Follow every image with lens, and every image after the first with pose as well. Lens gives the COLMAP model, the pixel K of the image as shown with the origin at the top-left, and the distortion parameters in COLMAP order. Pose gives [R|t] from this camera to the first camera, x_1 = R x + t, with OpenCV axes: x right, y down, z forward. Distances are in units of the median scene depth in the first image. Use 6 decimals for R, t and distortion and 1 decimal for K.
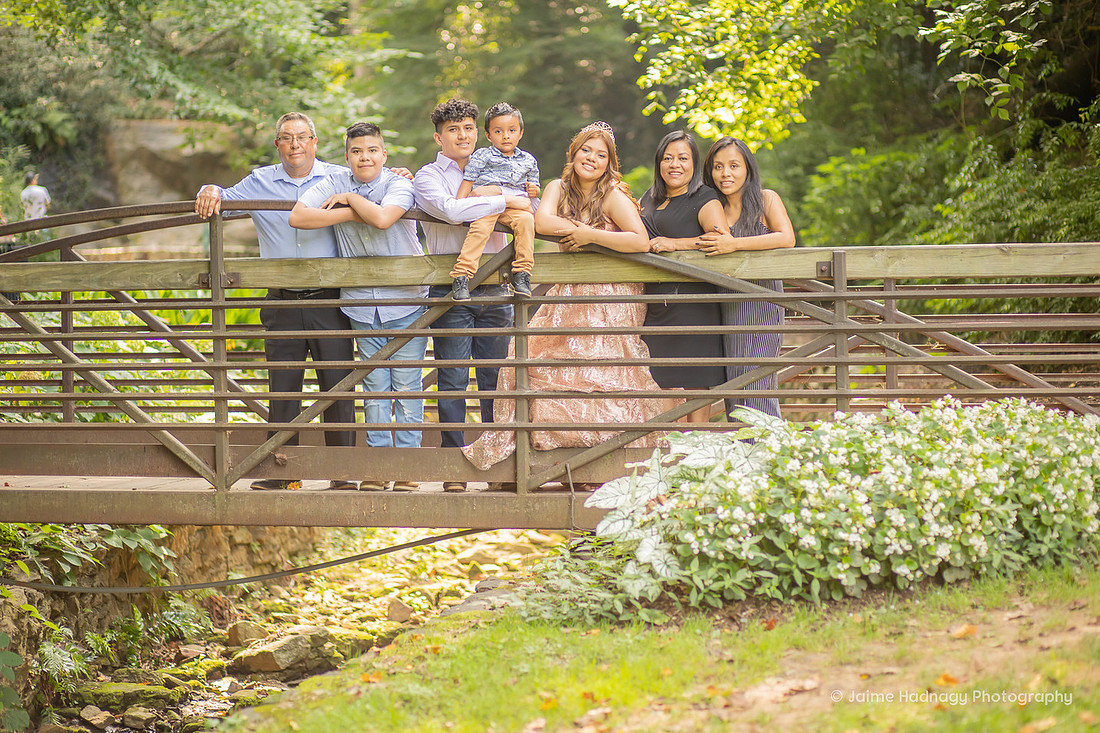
lens RADIAL K [[2679.6, 0, 550.1], [0, 2679.6, 358.3], [0, 0, 1]] dist [0.159917, 0.000000]
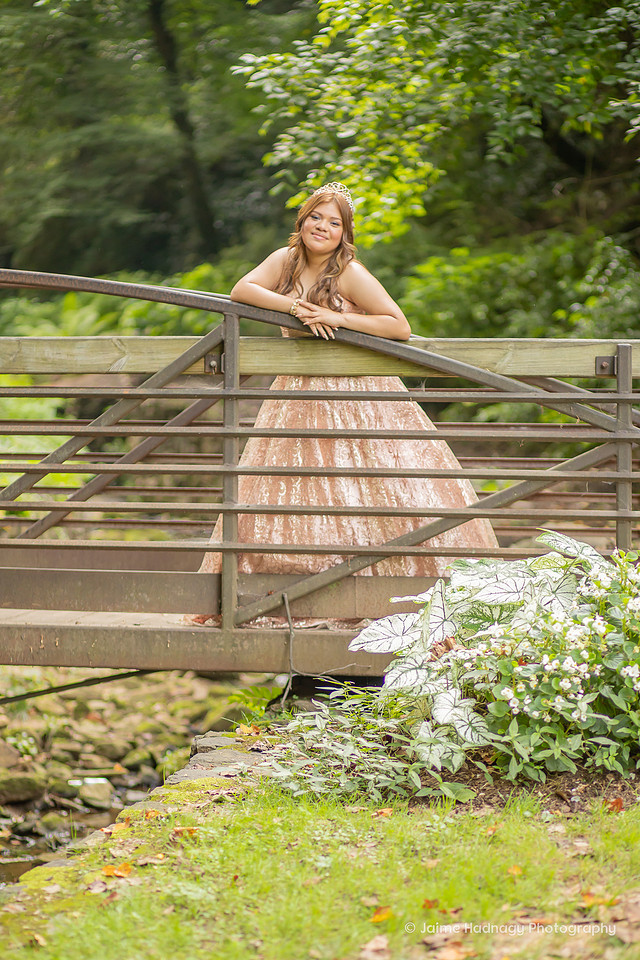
lens RADIAL K [[2758.6, 0, 319.9], [0, 2758.6, 486.7], [0, 0, 1]] dist [0.079032, 0.000000]
pose [[0.994563, 0.021380, 0.101921, -0.086665], [-0.021879, 0.999754, 0.003776, 0.003579], [-0.101815, -0.005985, 0.994785, 0.189457]]
